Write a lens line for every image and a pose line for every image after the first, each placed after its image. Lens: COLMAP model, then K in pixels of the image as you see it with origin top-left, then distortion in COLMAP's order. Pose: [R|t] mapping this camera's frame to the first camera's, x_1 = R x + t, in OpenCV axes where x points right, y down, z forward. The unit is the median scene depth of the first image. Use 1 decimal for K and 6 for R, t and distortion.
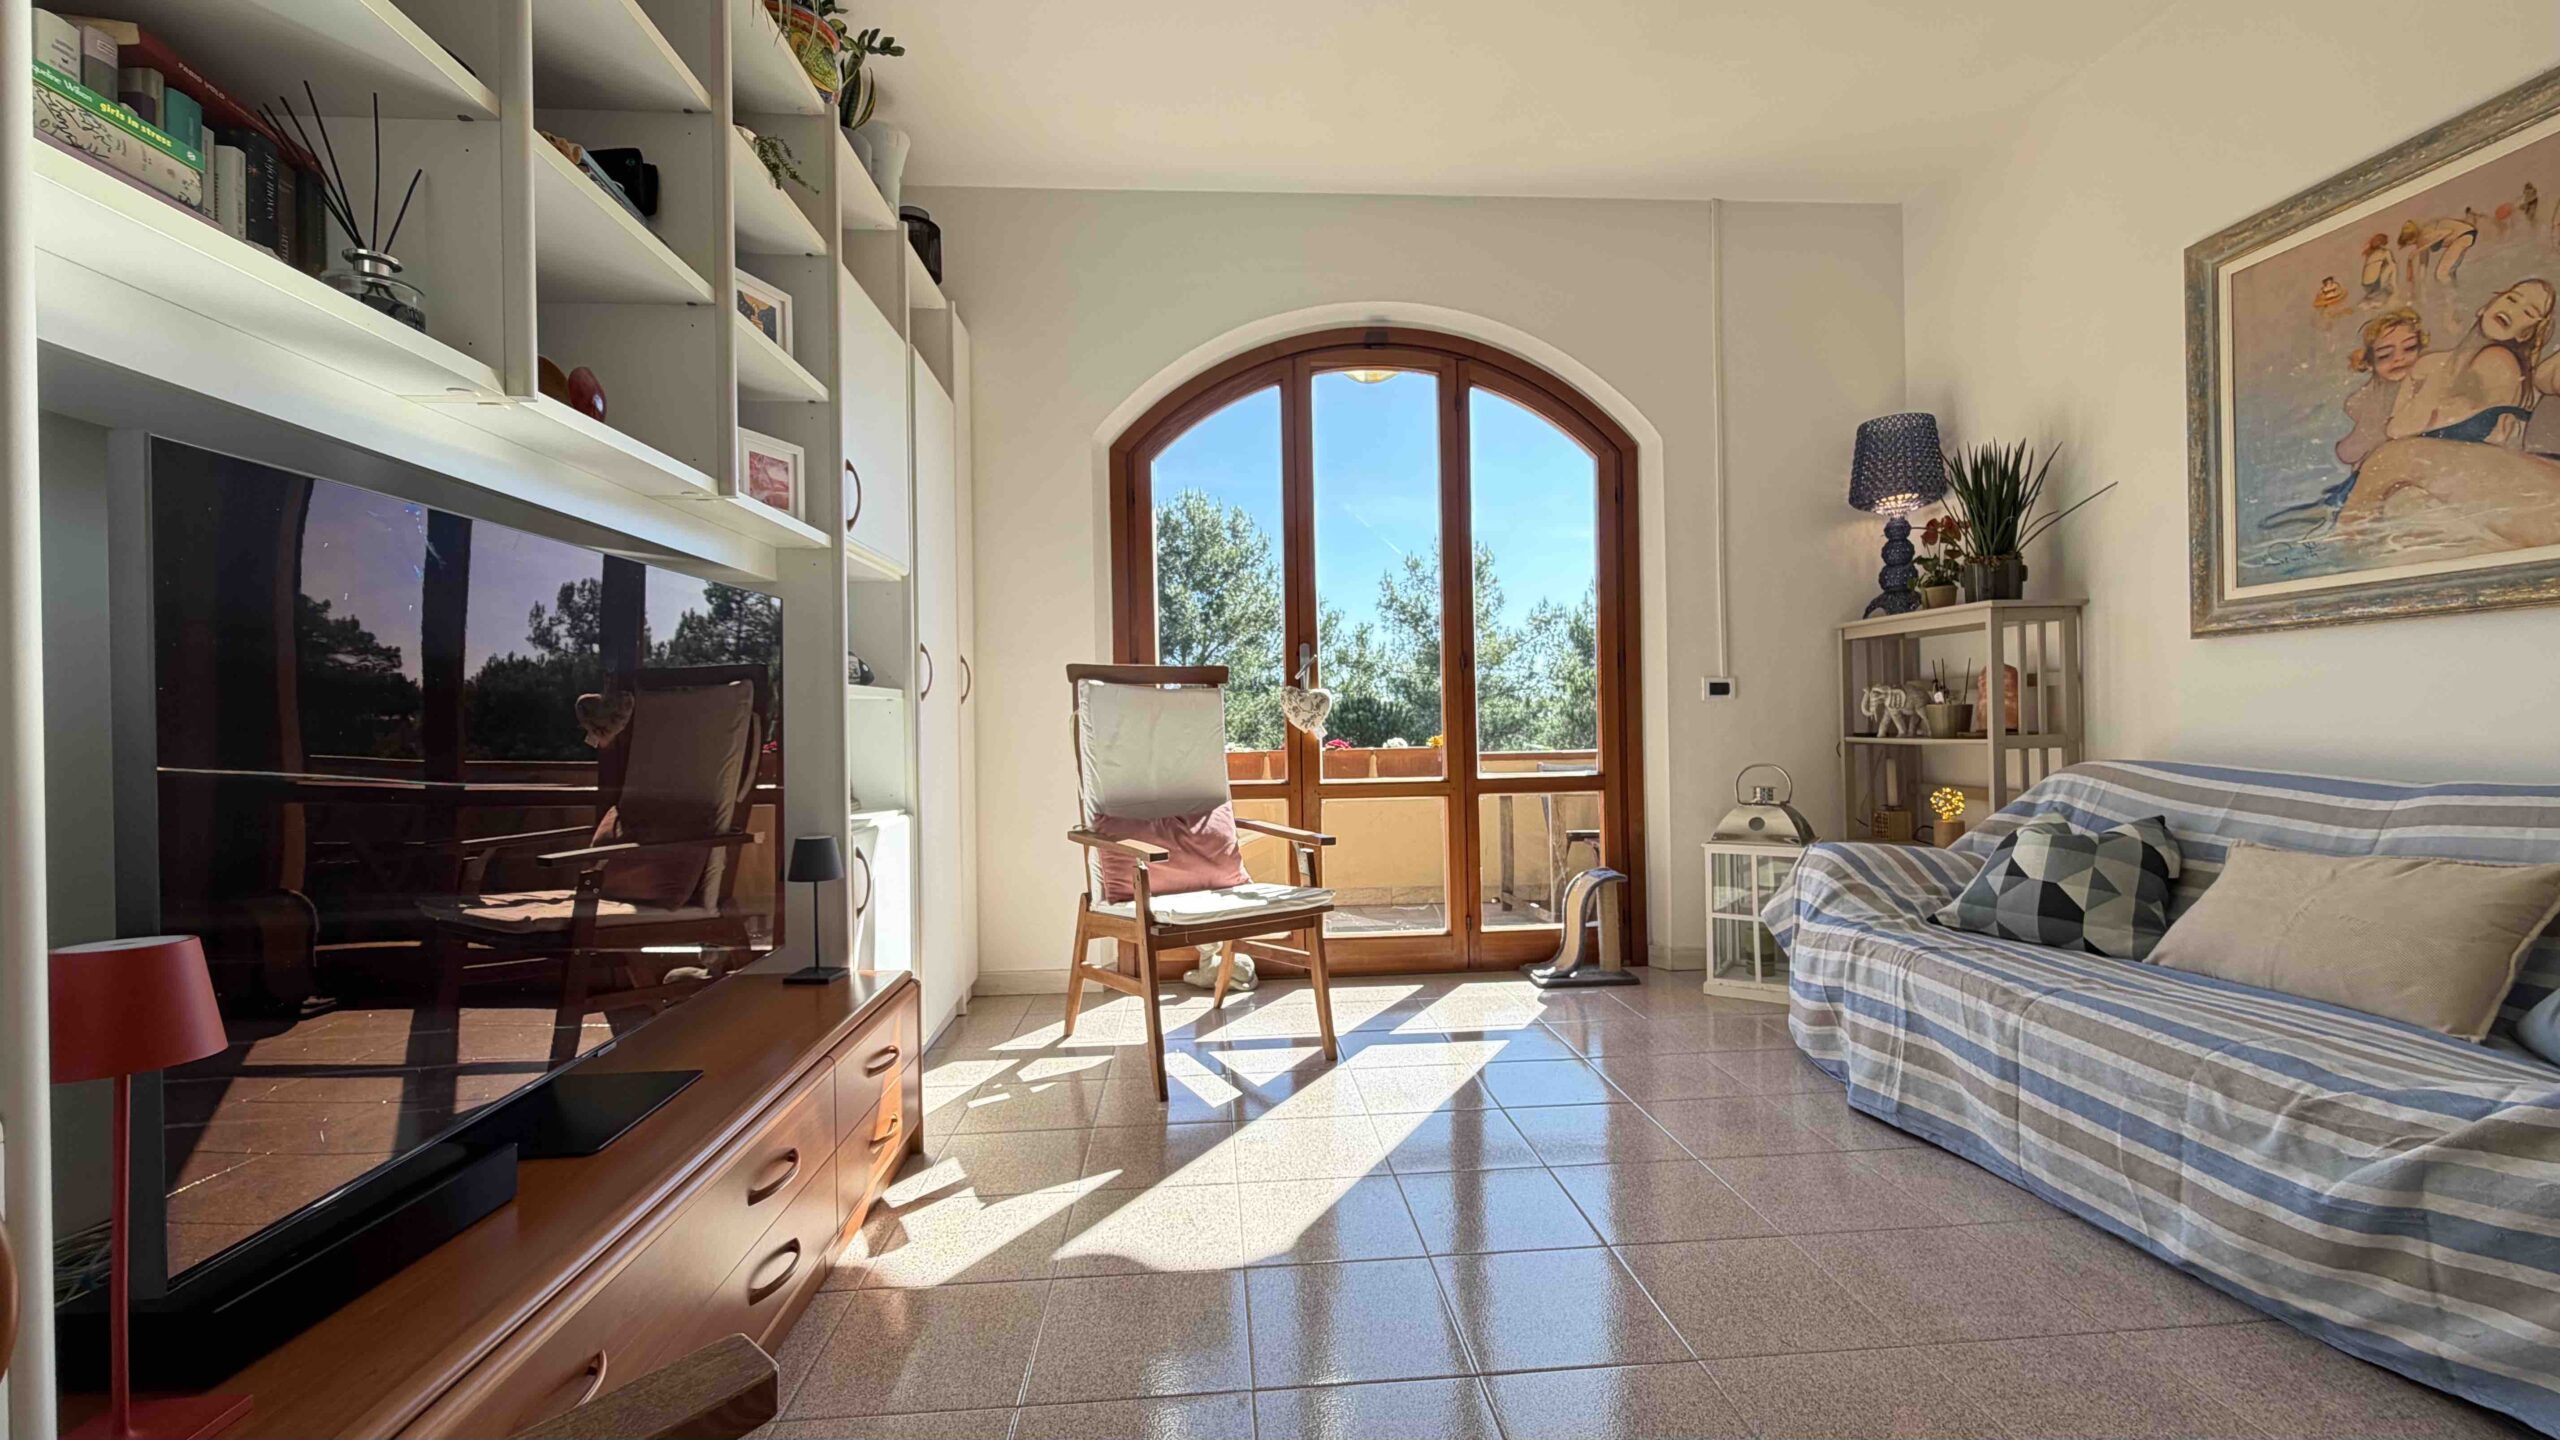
lens RADIAL K [[1017.4, 0, 1277.9], [0, 1017.4, 724.6], [0, 0, 1]] dist [0.001258, -0.000313]
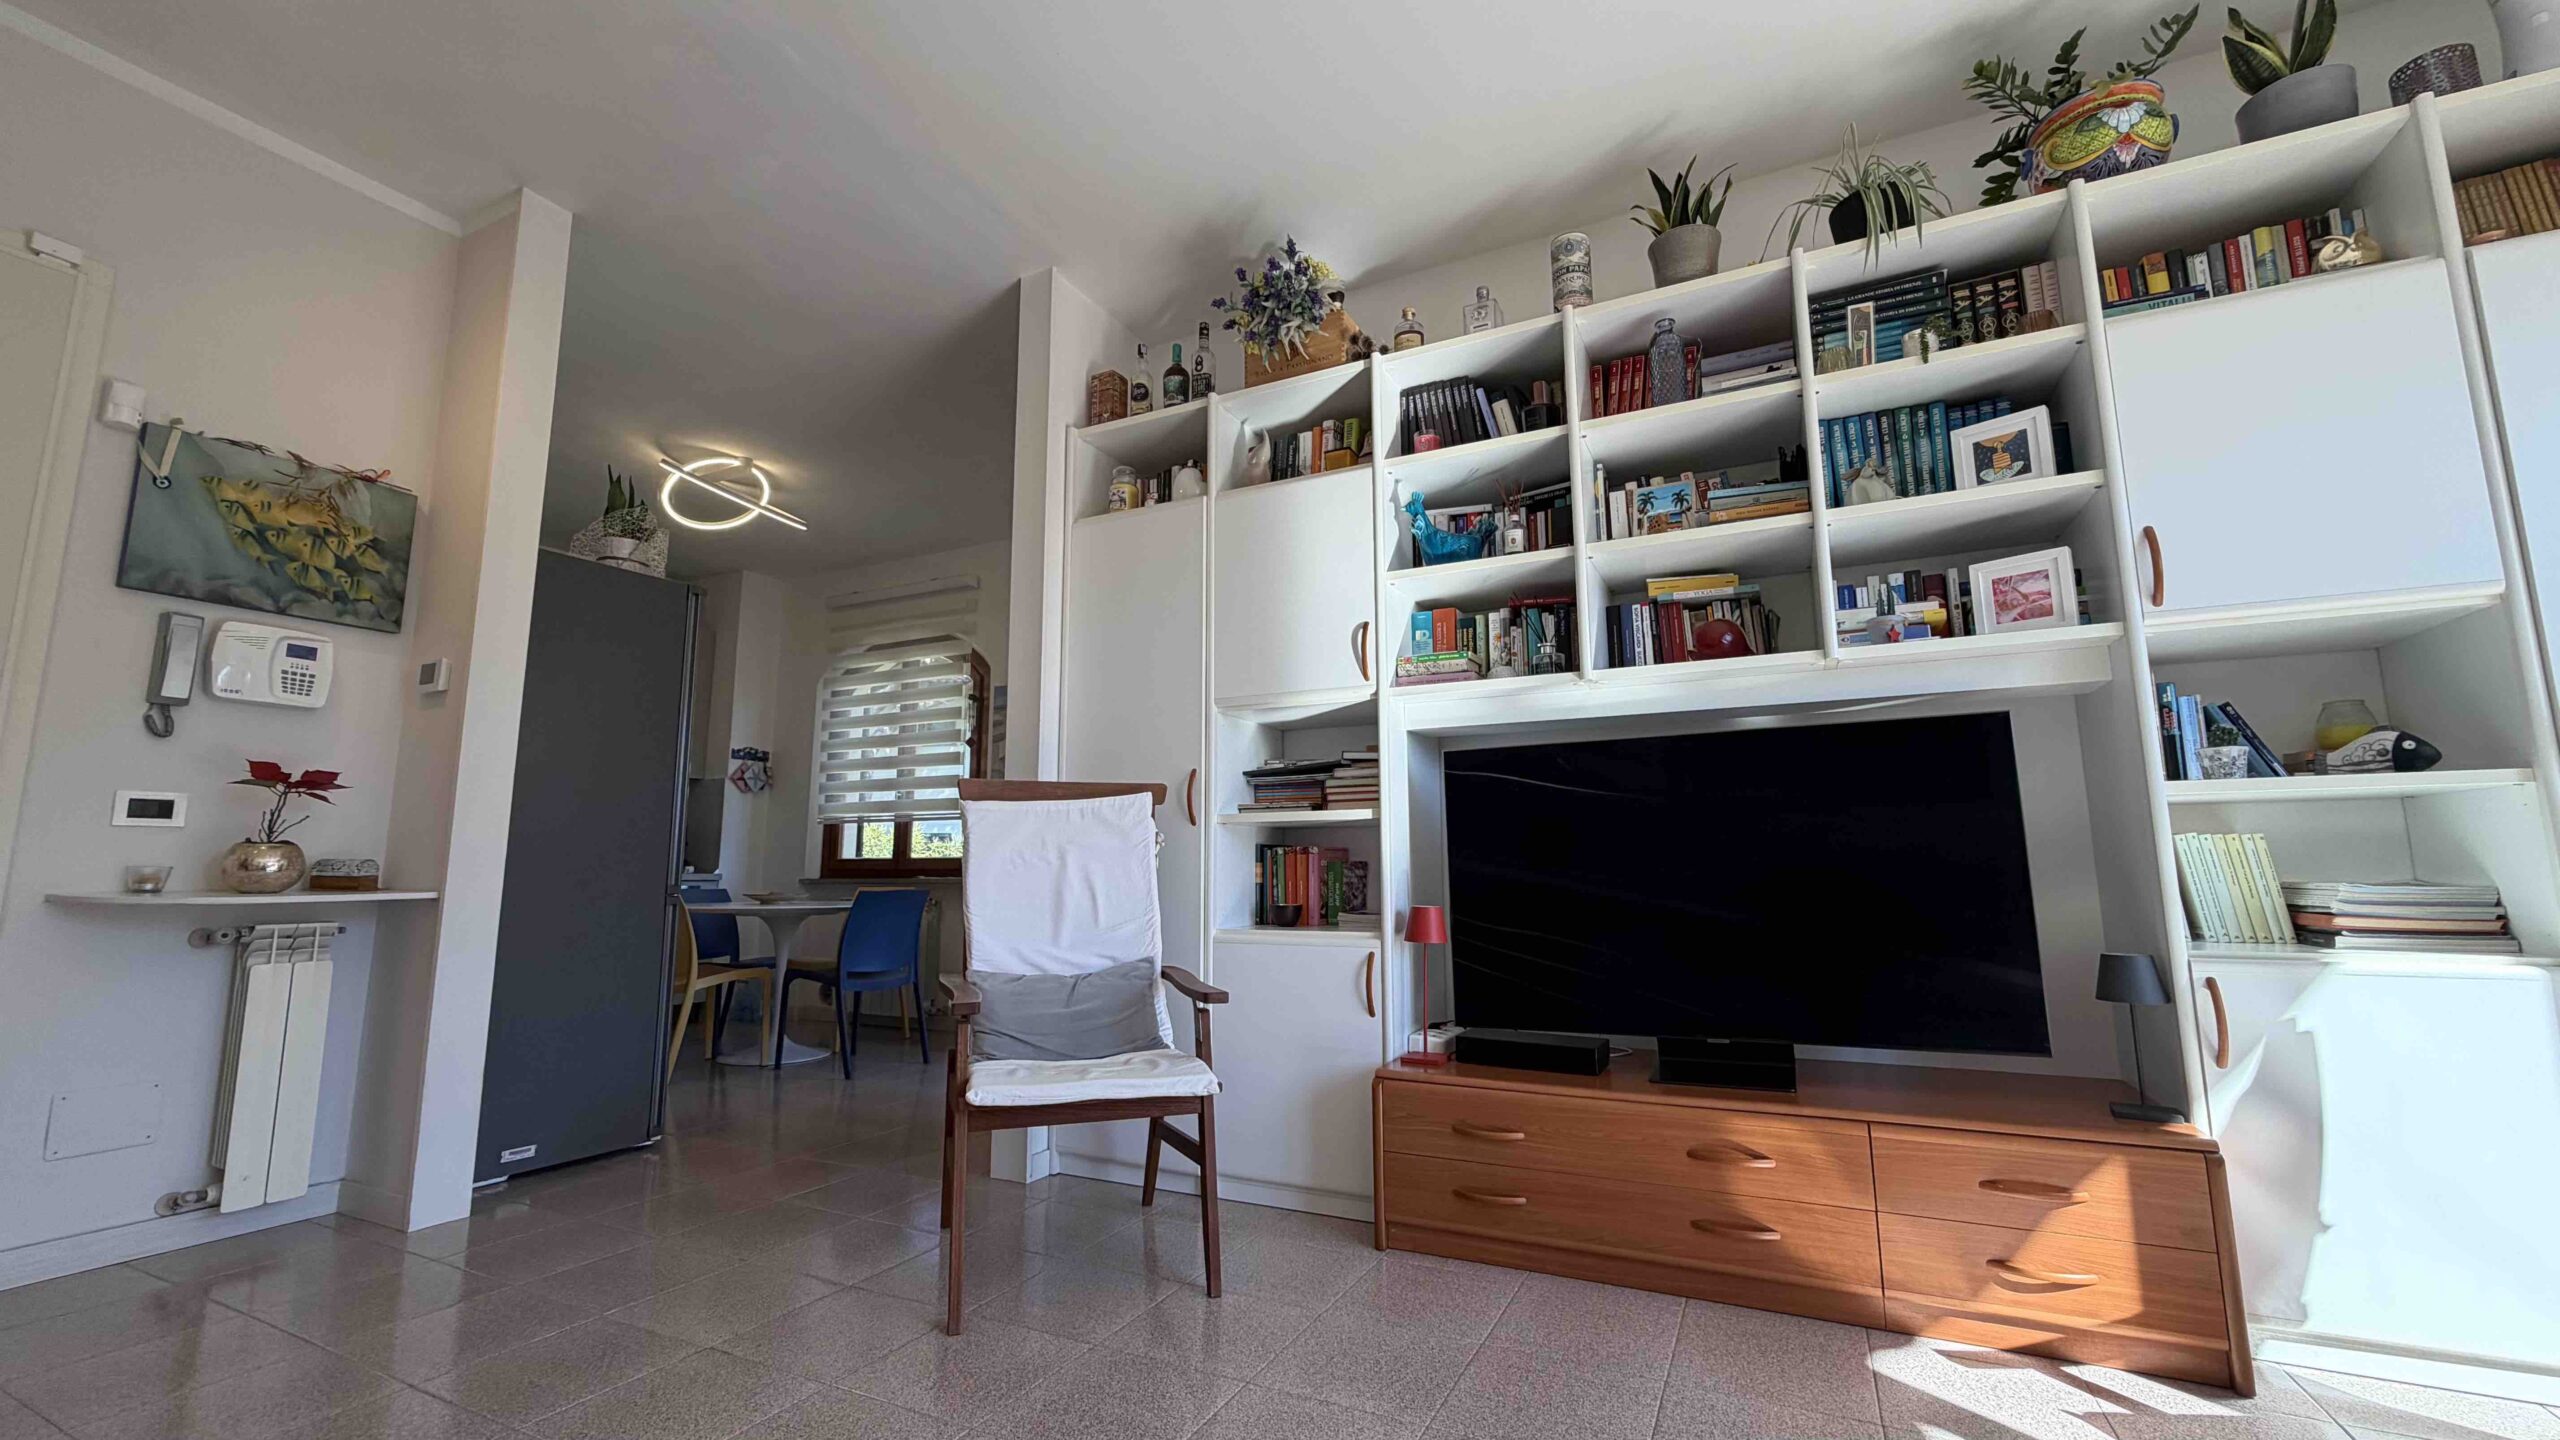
lens RADIAL K [[1017.4, 0, 1273.2], [0, 1017.4, 725.3], [0, 0, 1]] dist [0.001258, -0.000313]
pose [[-0.515100, -0.105079, -0.850665, 0.587789], [0.009917, 0.991660, -0.128501, 0.013660], [0.857073, -0.074627, -0.509762, 0.659206]]
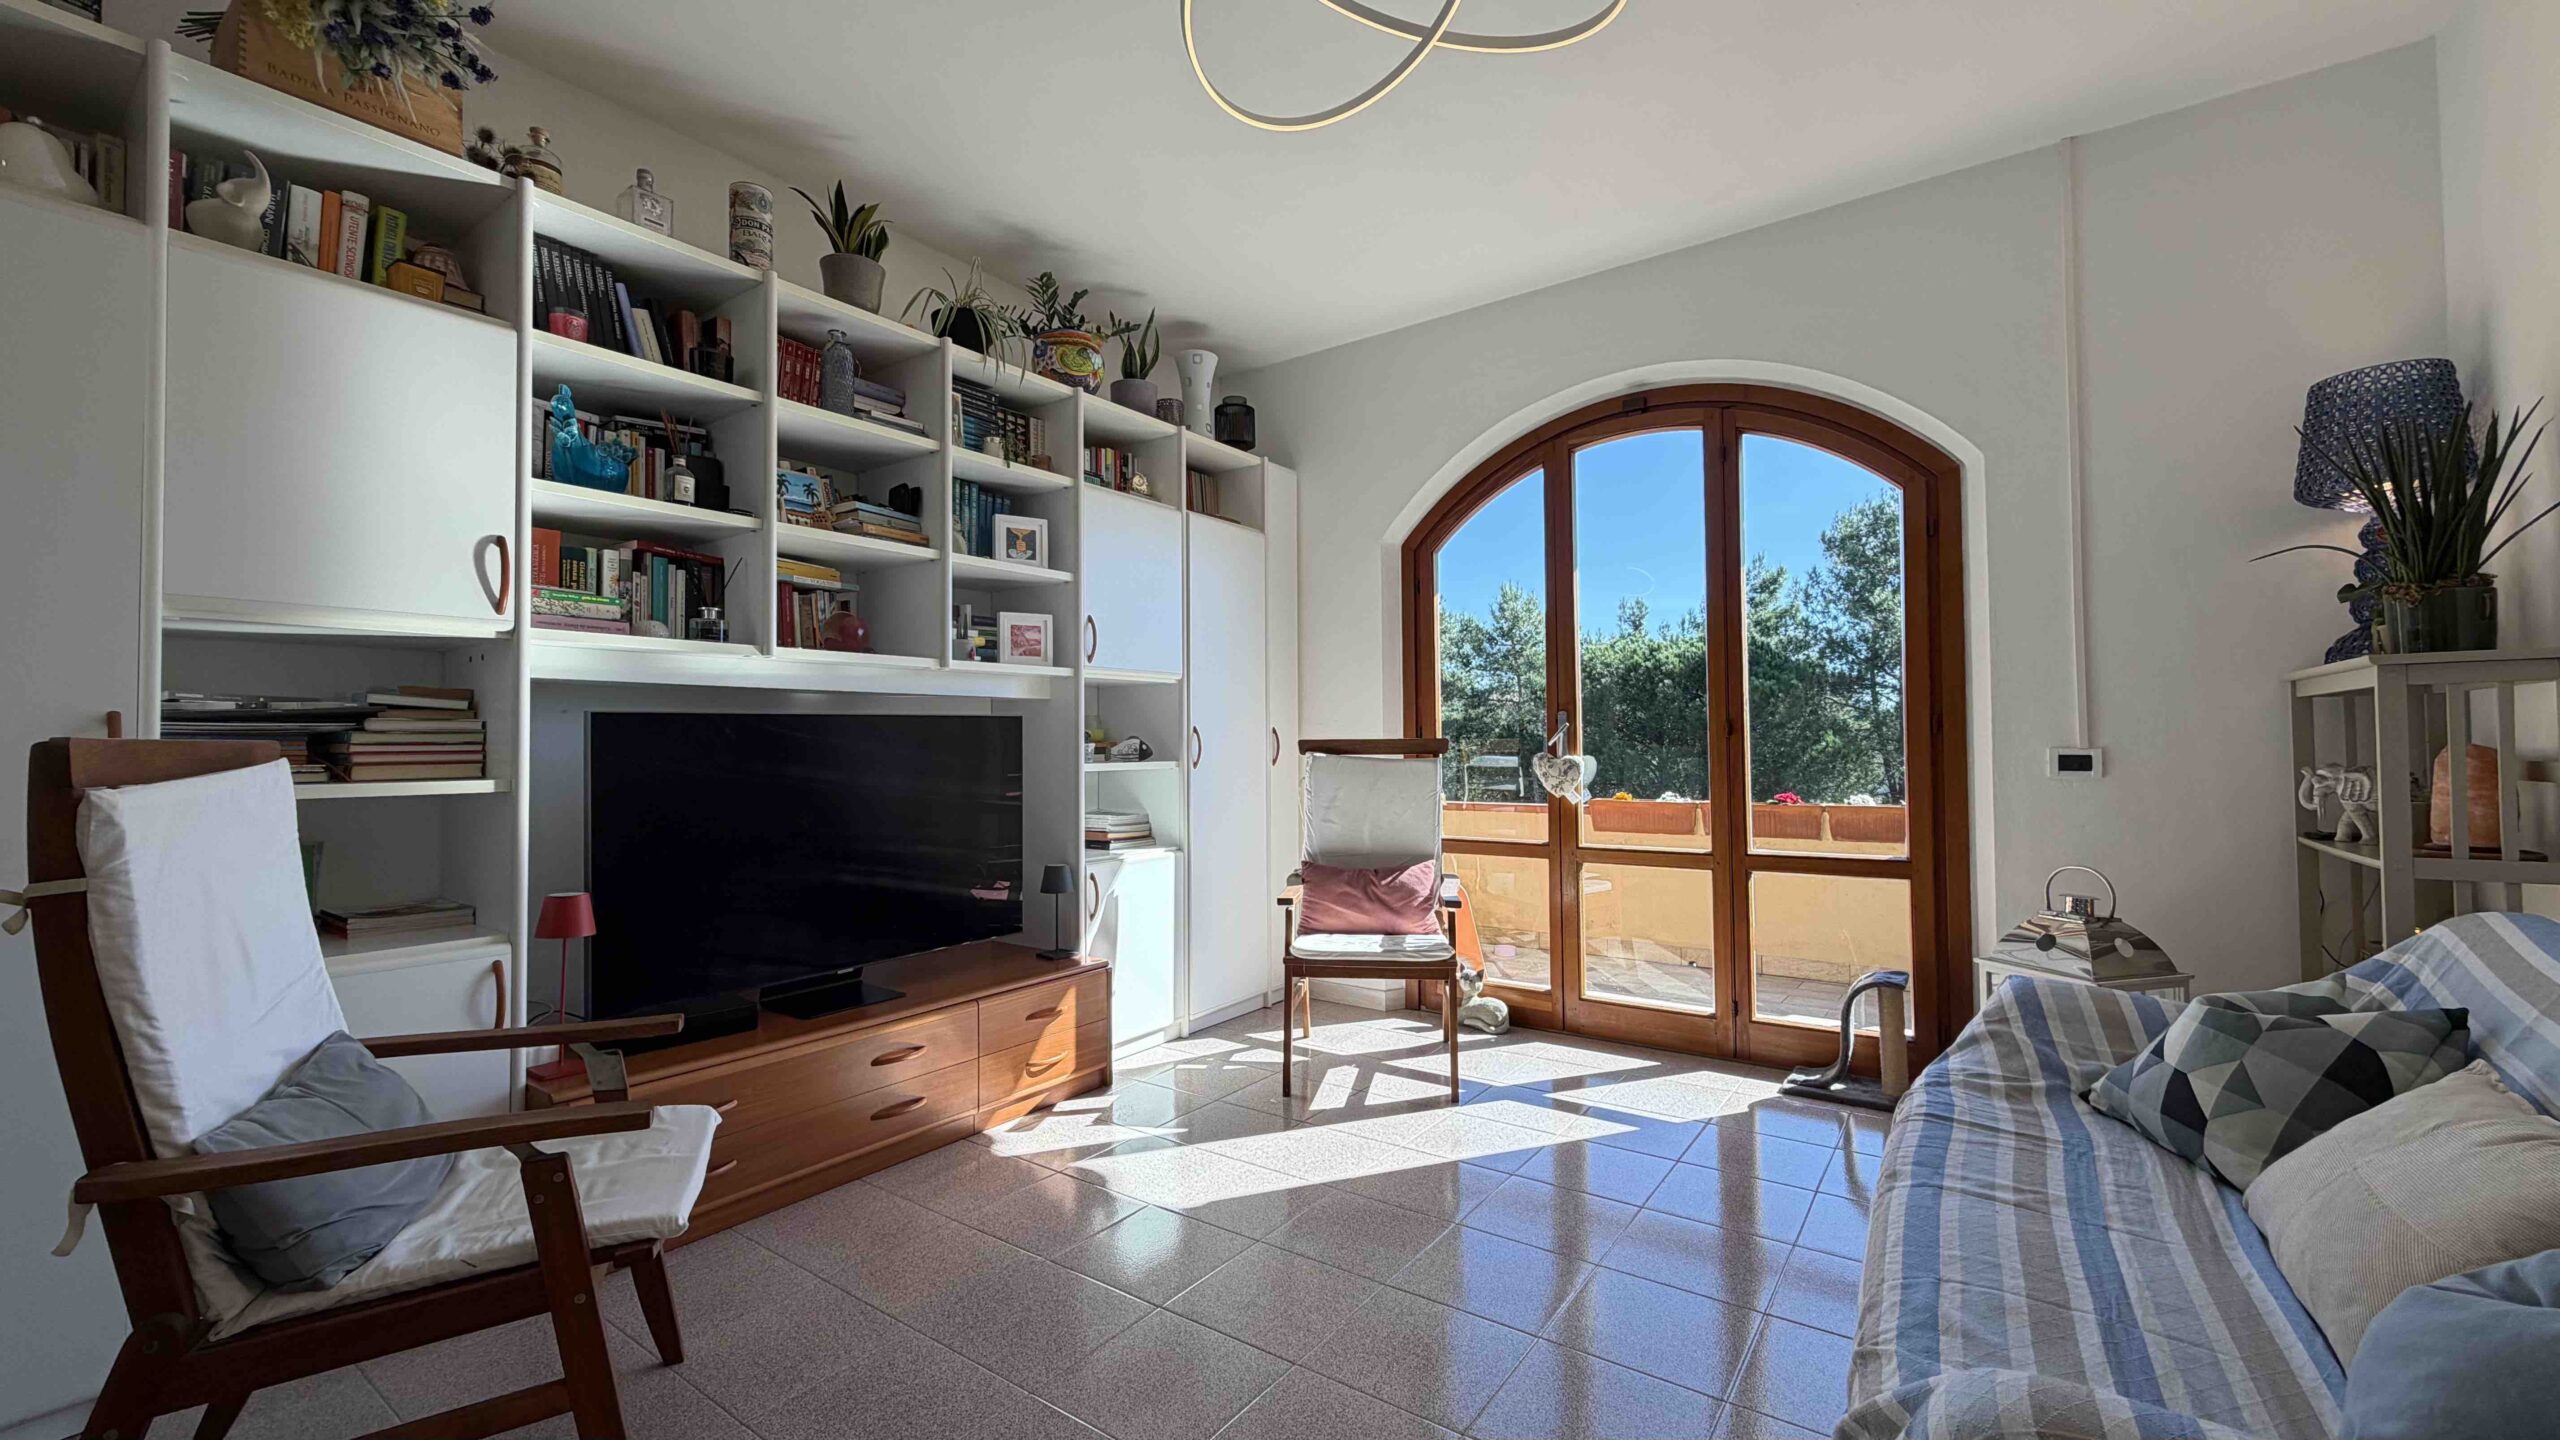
lens RADIAL K [[1017.4, 0, 1281.5], [0, 1017.4, 724.2], [0, 0, 1]] dist [0.001258, -0.000313]
pose [[0.765876, -0.002762, -0.642982, 0.641617], [-0.007110, 0.999893, -0.012764, -0.068638], [0.642949, 0.014347, 0.765775, 0.024589]]
